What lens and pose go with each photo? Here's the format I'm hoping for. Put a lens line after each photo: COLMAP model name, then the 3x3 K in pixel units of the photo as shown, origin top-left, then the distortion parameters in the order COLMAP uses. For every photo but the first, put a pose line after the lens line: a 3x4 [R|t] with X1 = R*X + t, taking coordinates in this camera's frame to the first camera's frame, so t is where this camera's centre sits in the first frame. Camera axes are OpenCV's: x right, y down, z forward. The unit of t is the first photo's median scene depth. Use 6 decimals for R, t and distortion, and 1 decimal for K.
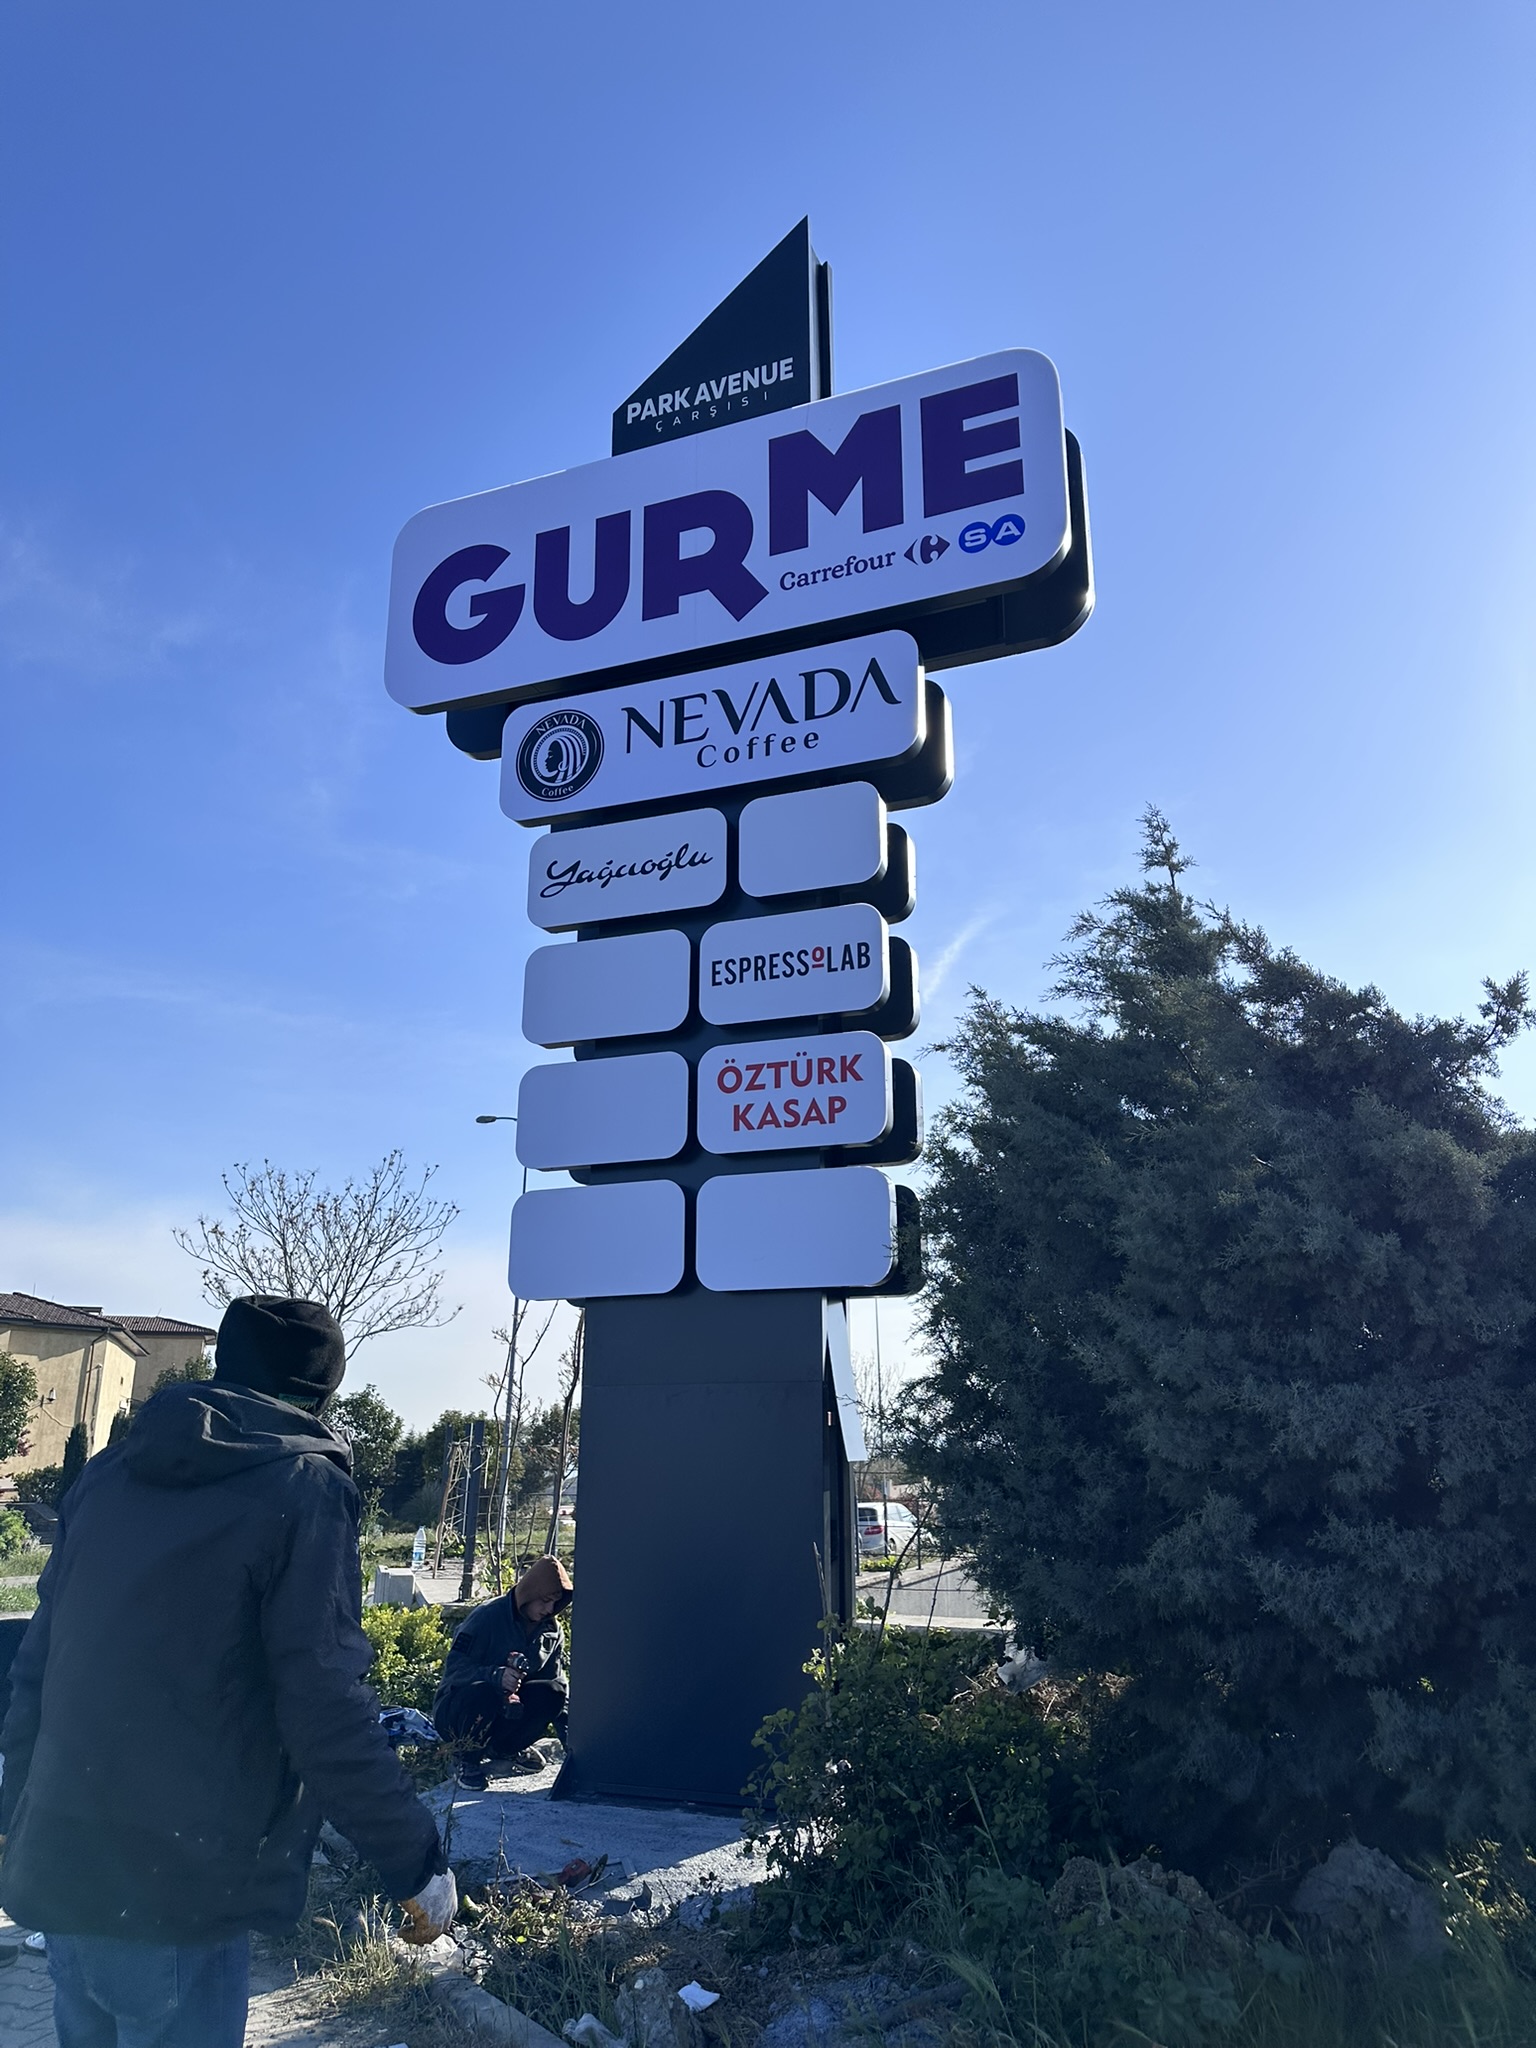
lens RADIAL K [[1421.1, 0, 783.6], [0, 1421.1, 1013.4], [0, 0, 1]] dist [0.202445, -0.358773]
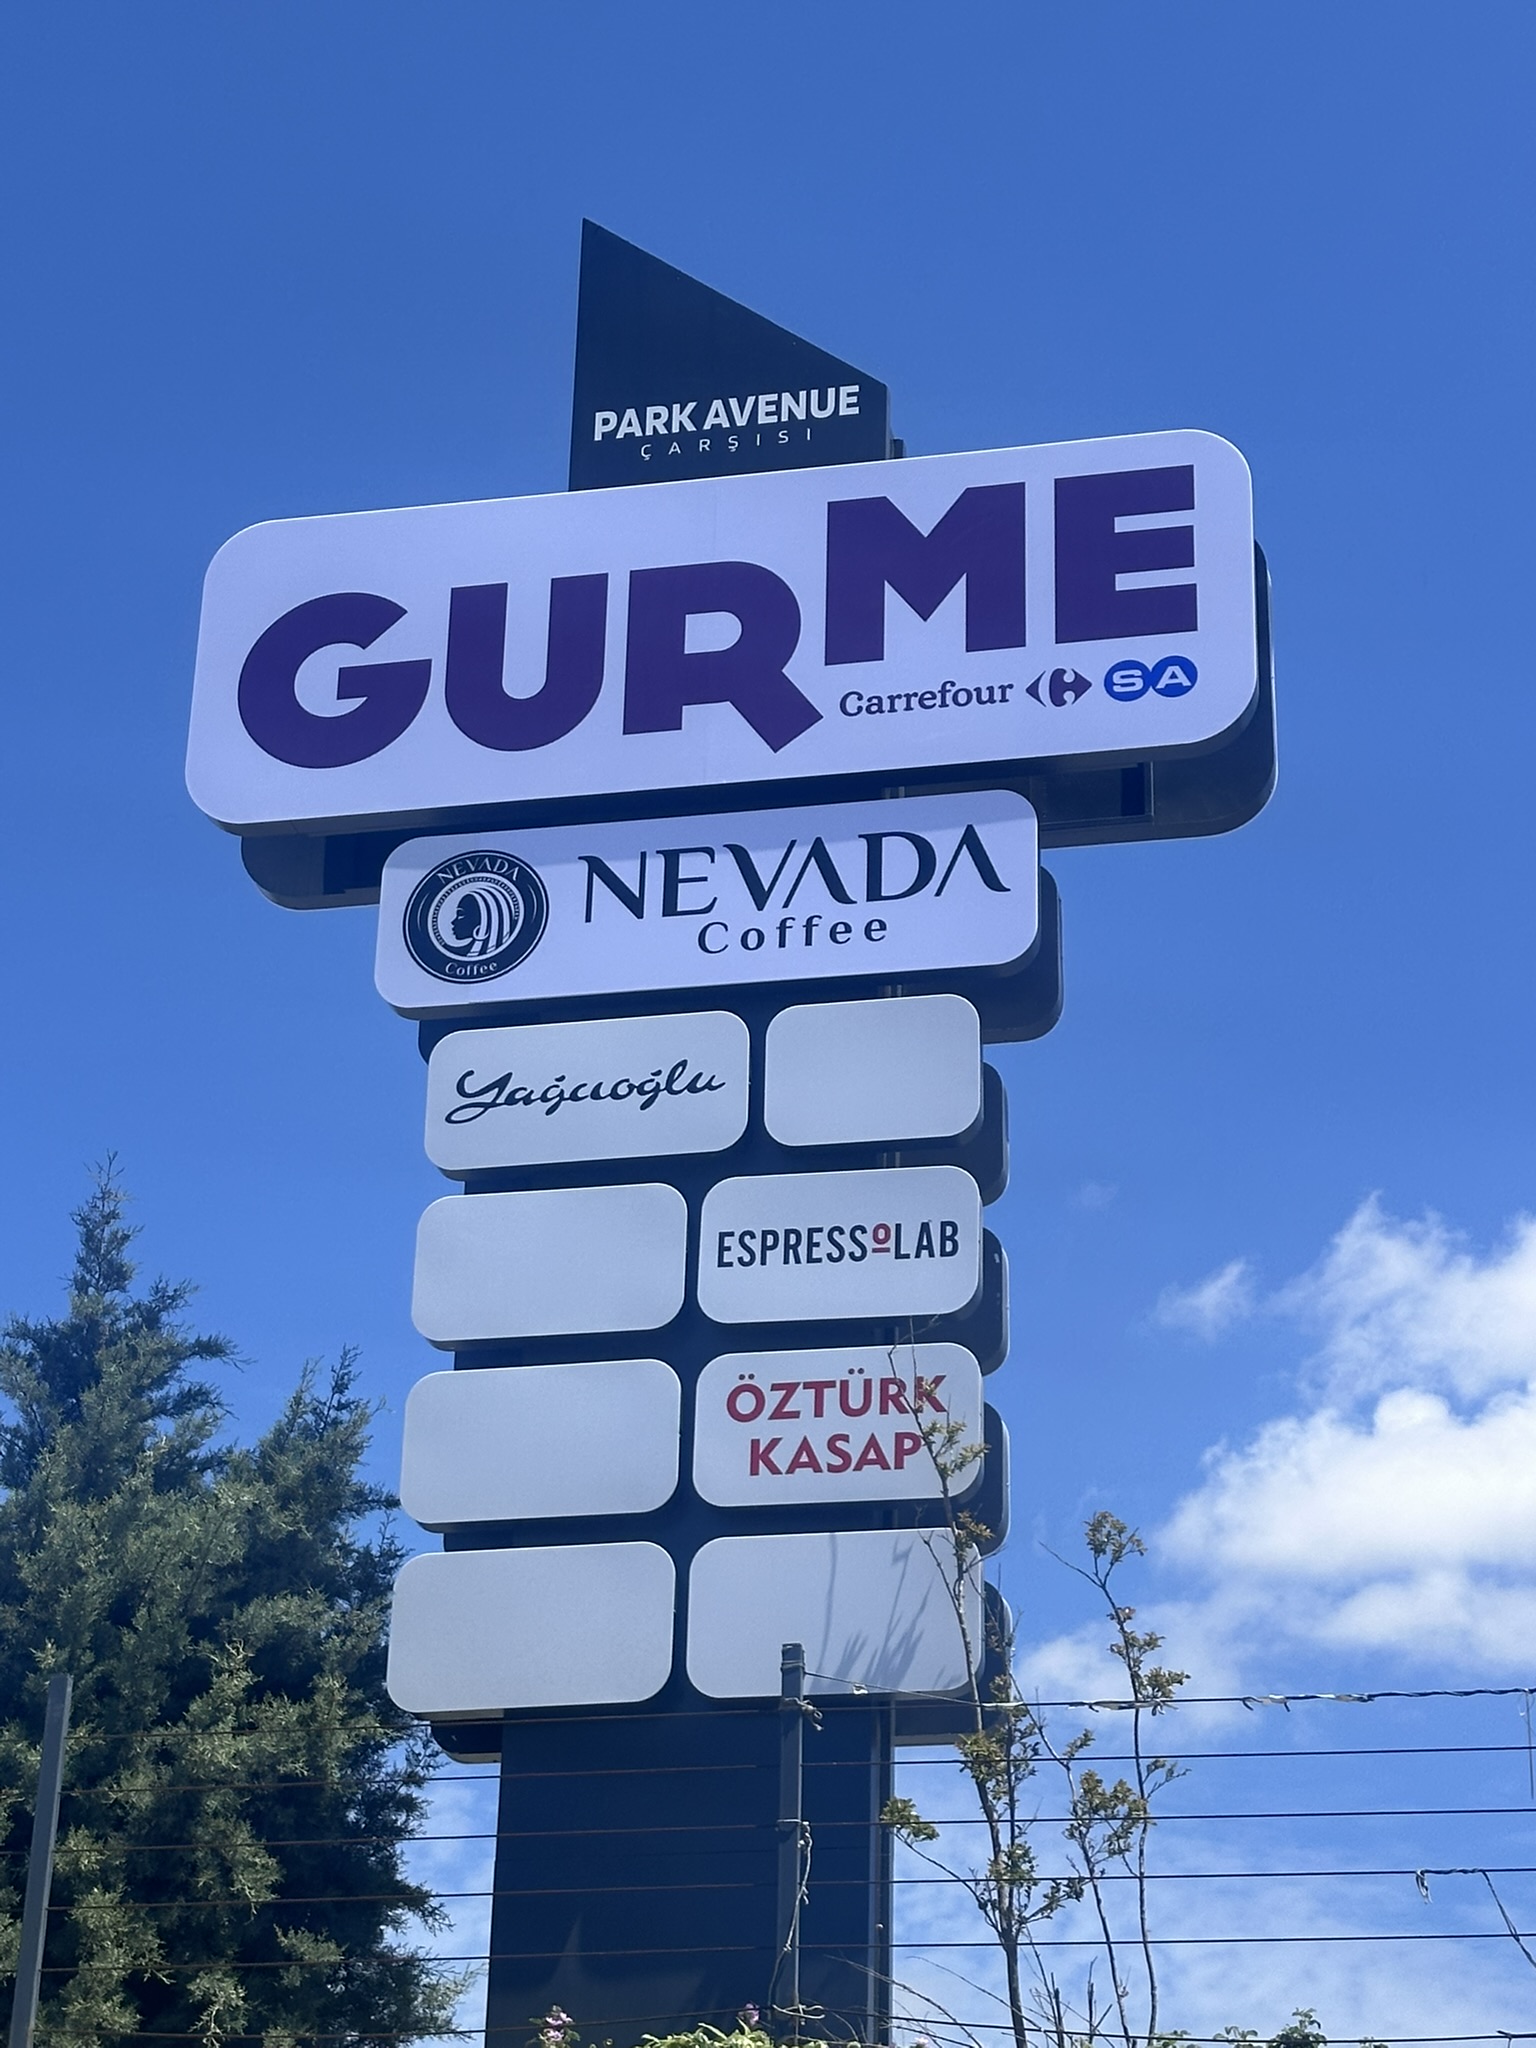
lens RADIAL K [[4075.4, 0, 768.0], [0, 4075.4, 1024.0], [0, 0, 1]] dist [0.148399, 0.016580]
pose [[0.986707, 0.094984, 0.131865, -0.277555], [-0.071260, 0.982126, -0.174215, 0.191058], [-0.146055, 0.162502, 0.975839, -0.864681]]
